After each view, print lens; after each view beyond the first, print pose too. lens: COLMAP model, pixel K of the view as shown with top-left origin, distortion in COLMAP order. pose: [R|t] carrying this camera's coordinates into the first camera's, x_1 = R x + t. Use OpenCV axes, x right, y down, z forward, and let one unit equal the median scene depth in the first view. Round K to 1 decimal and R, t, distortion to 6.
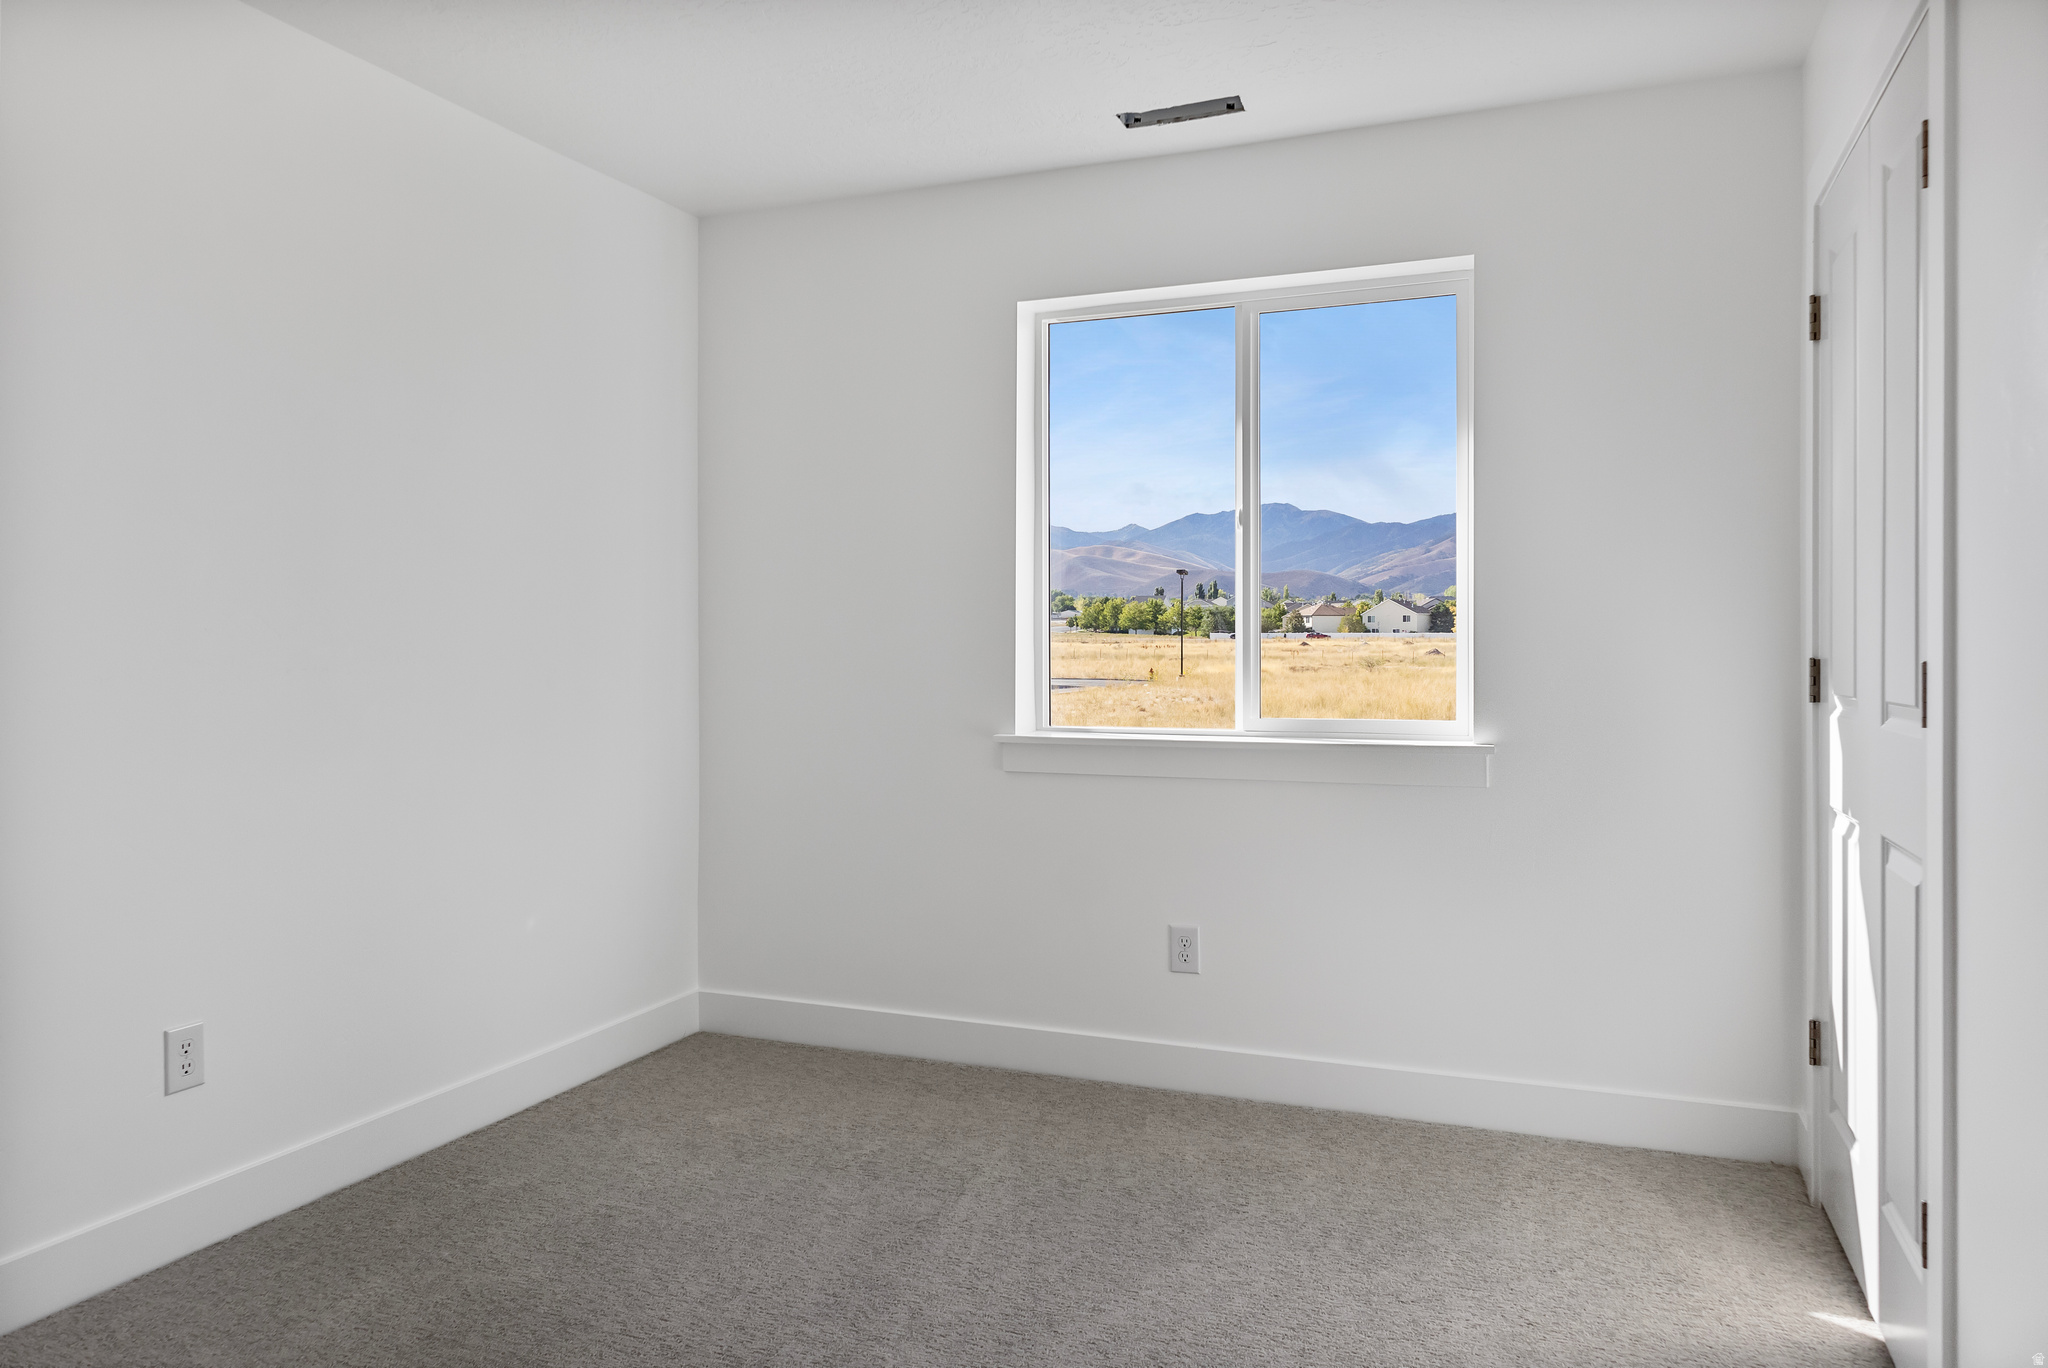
lens RADIAL K [[1384.3, 0, 1019.5], [0, 1384.3, 665.9], [0, 0, 1]] dist [0.005904, 0.002345]
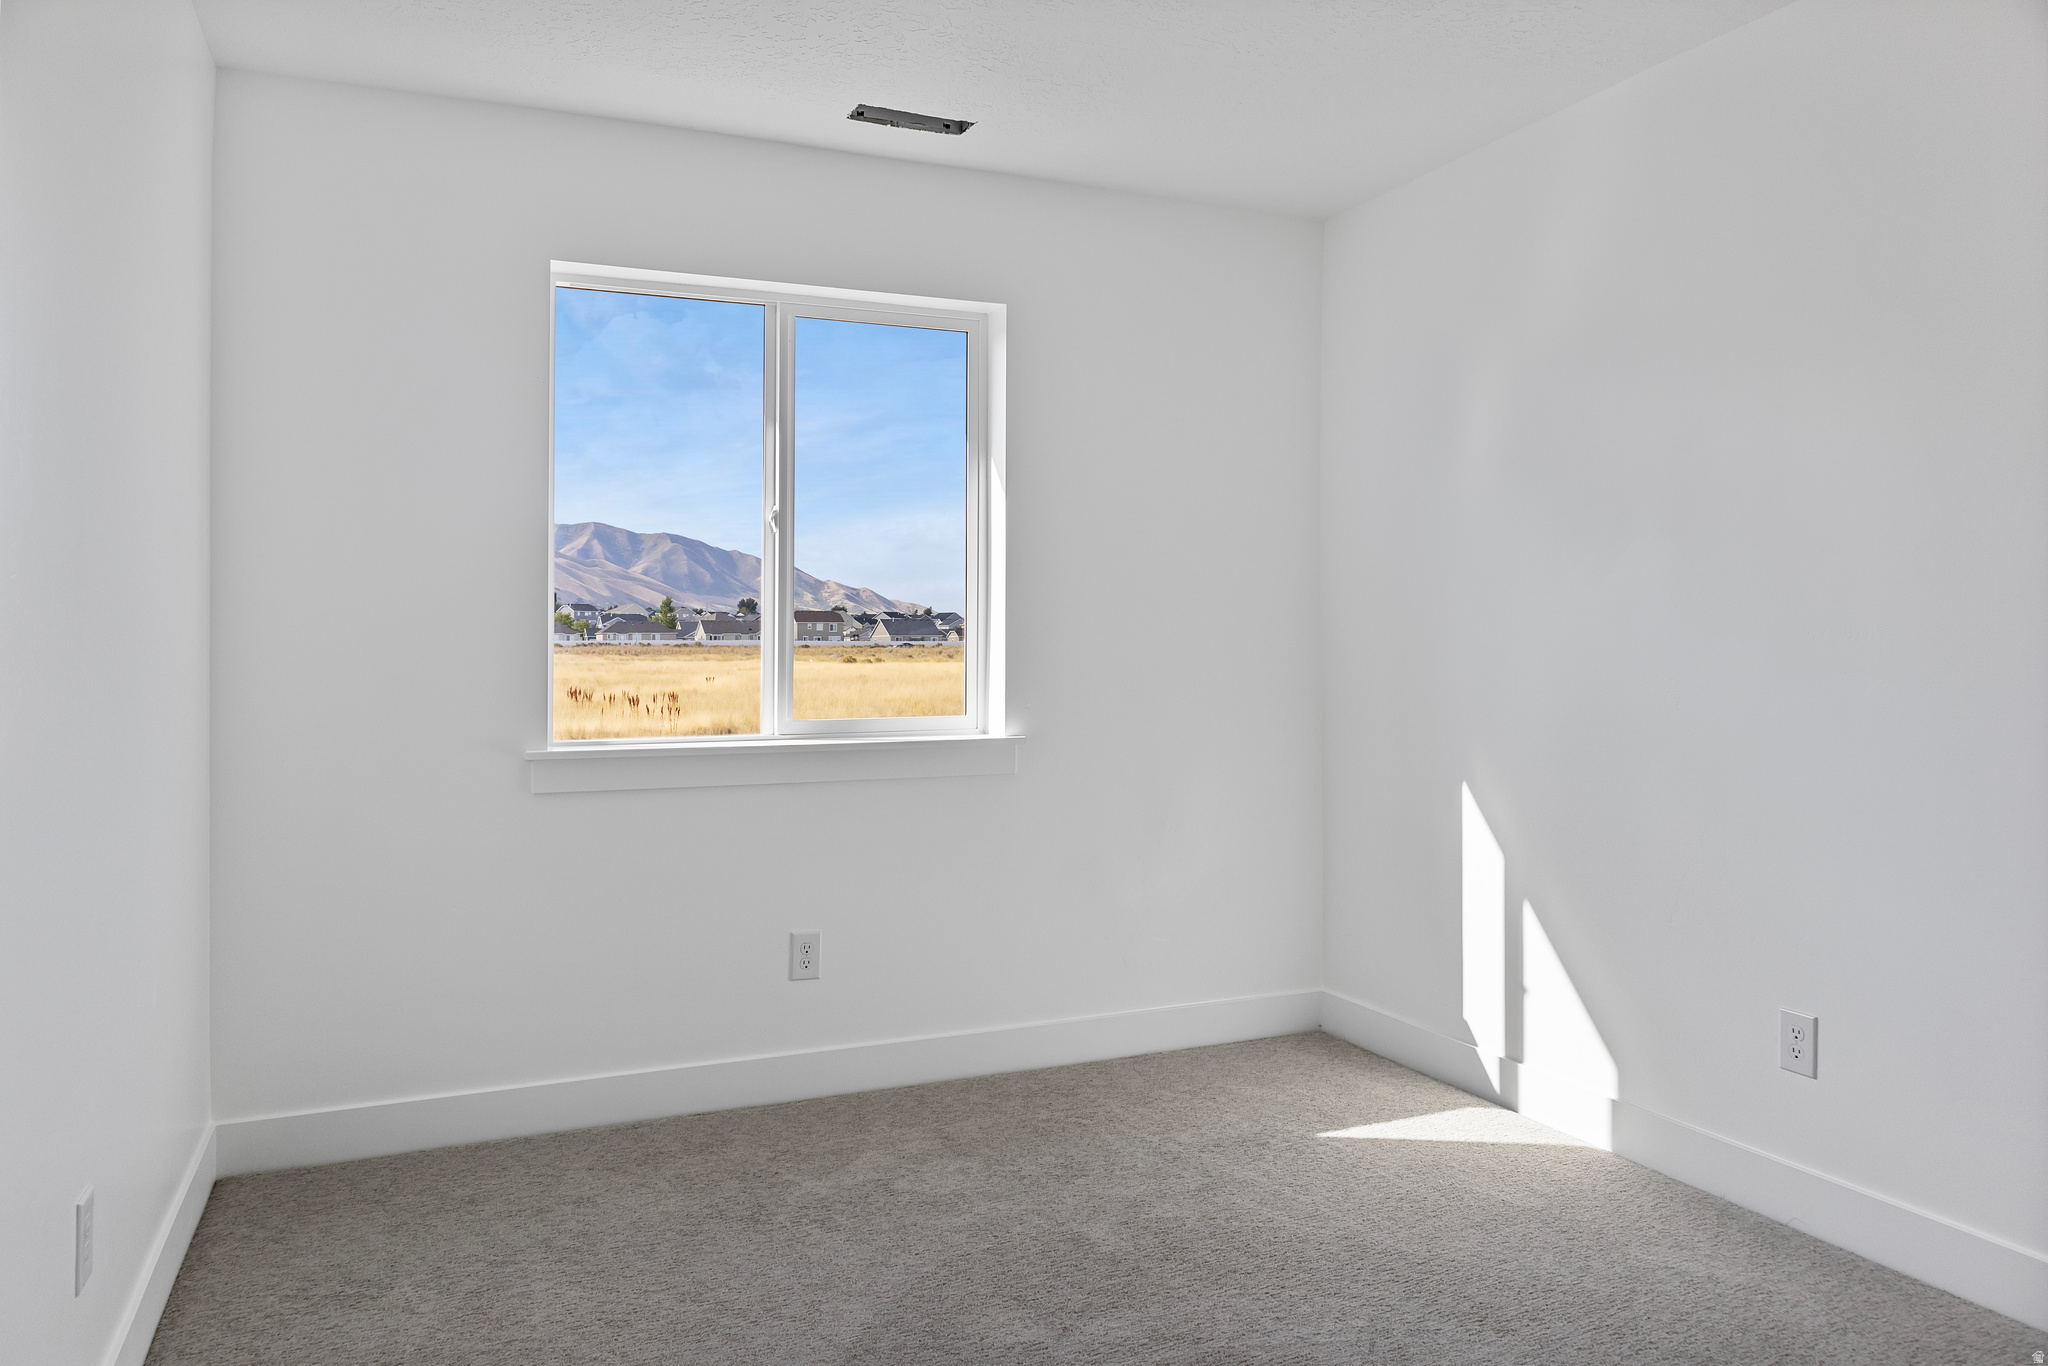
lens RADIAL K [[1384.3, 0, 1023.6], [0, 1384.3, 682.8], [0, 0, 1]] dist [0.005904, 0.002345]
pose [[0.688011, -0.014811, 0.725549, -0.459960], [0.013058, 0.999883, 0.008029, 0.004363], [-0.725583, 0.003950, 0.688123, 0.197349]]
